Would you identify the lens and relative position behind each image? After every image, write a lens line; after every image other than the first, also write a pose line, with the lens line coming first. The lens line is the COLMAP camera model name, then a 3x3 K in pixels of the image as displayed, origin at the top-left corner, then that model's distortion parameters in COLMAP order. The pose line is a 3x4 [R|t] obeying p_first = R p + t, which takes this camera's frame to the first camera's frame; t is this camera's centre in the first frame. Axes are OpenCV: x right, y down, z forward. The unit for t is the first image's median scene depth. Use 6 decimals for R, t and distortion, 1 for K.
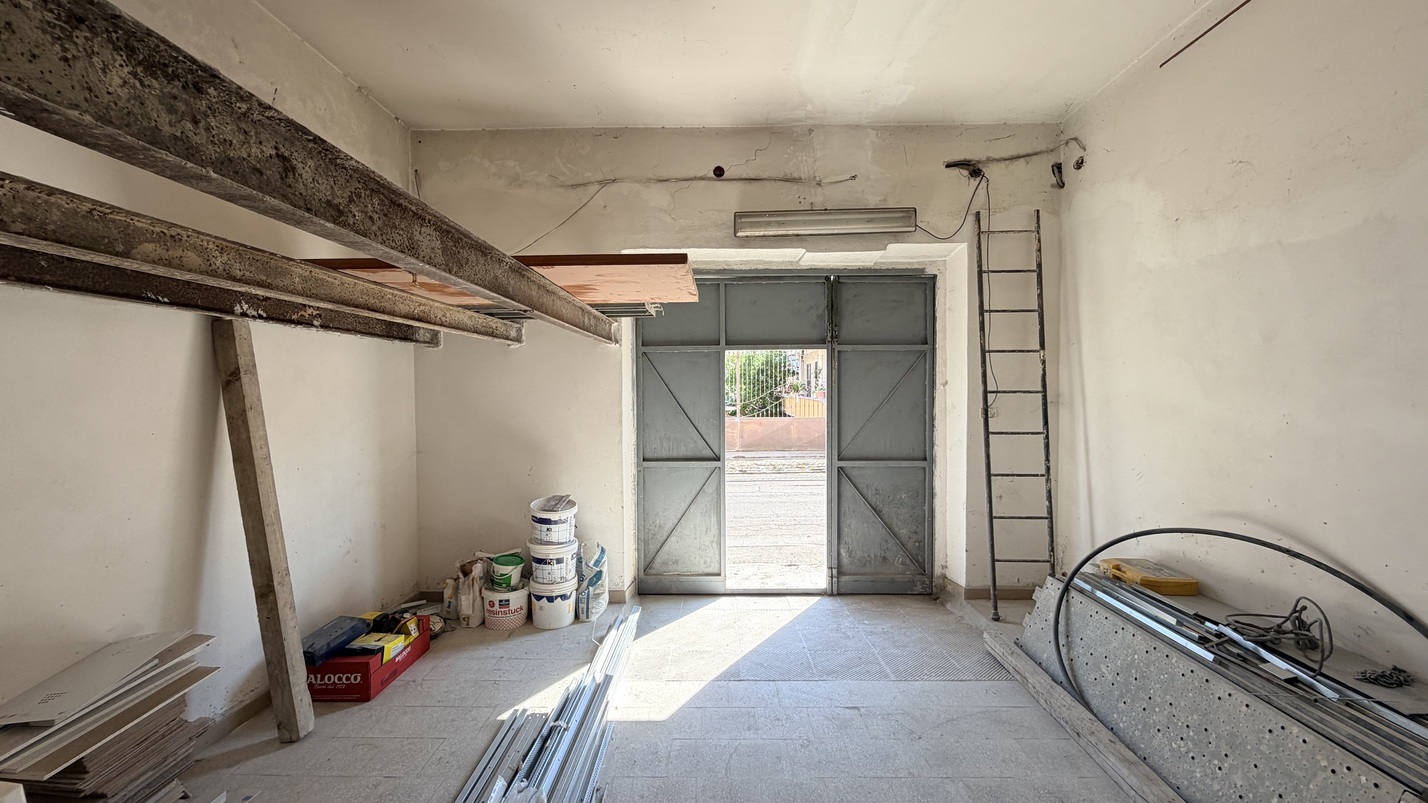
lens RADIAL K [[571.1, 0, 711.5], [0, 571.1, 403.2], [0, 0, 1]] dist [0.000877, -0.000178]
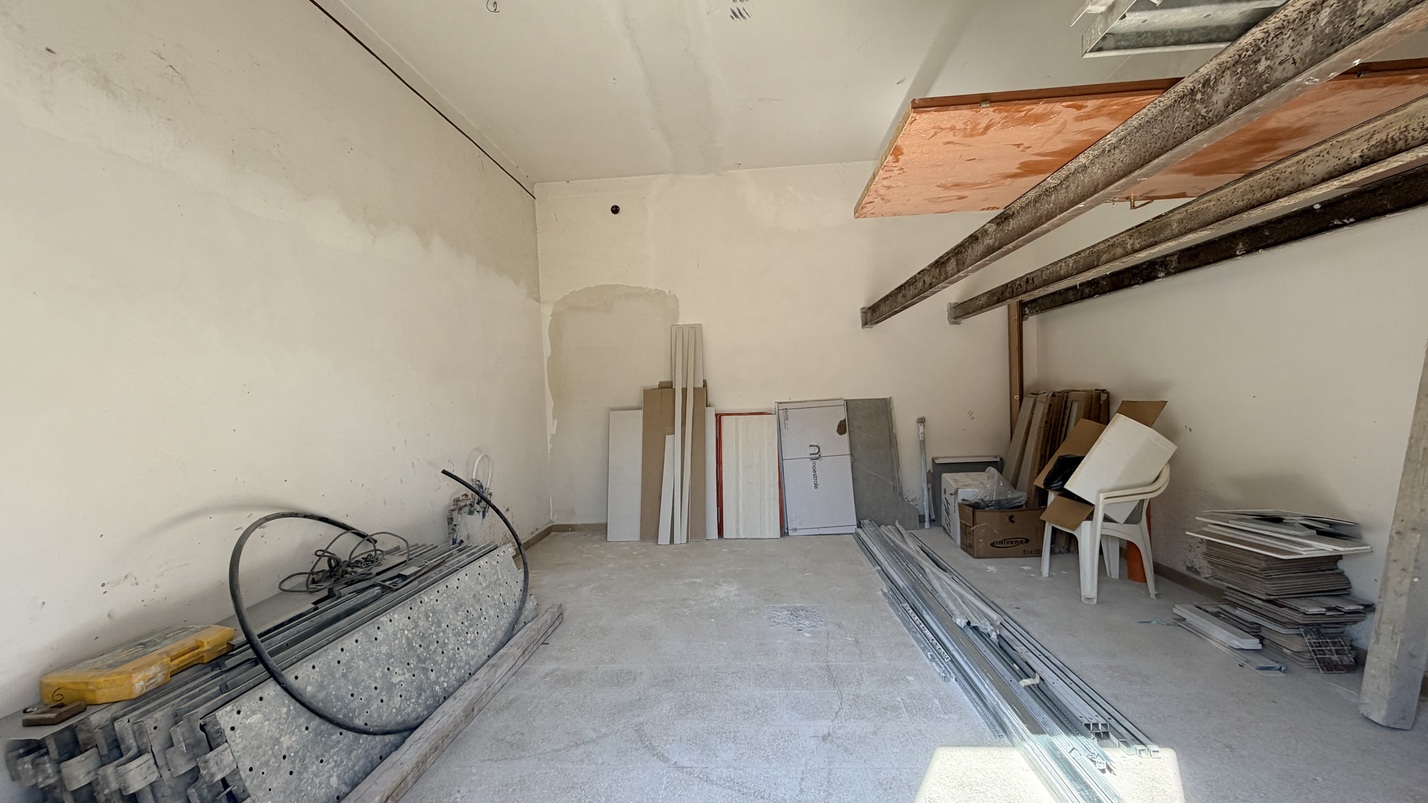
lens RADIAL K [[571.1, 0, 711.5], [0, 571.1, 403.2], [0, 0, 1]] dist [0.000877, -0.000178]
pose [[-0.997587, 0.047125, 0.050977, 0.245466], [0.049153, 0.998019, 0.039274, 0.074613], [-0.049026, 0.041685, -0.997927, 2.675562]]
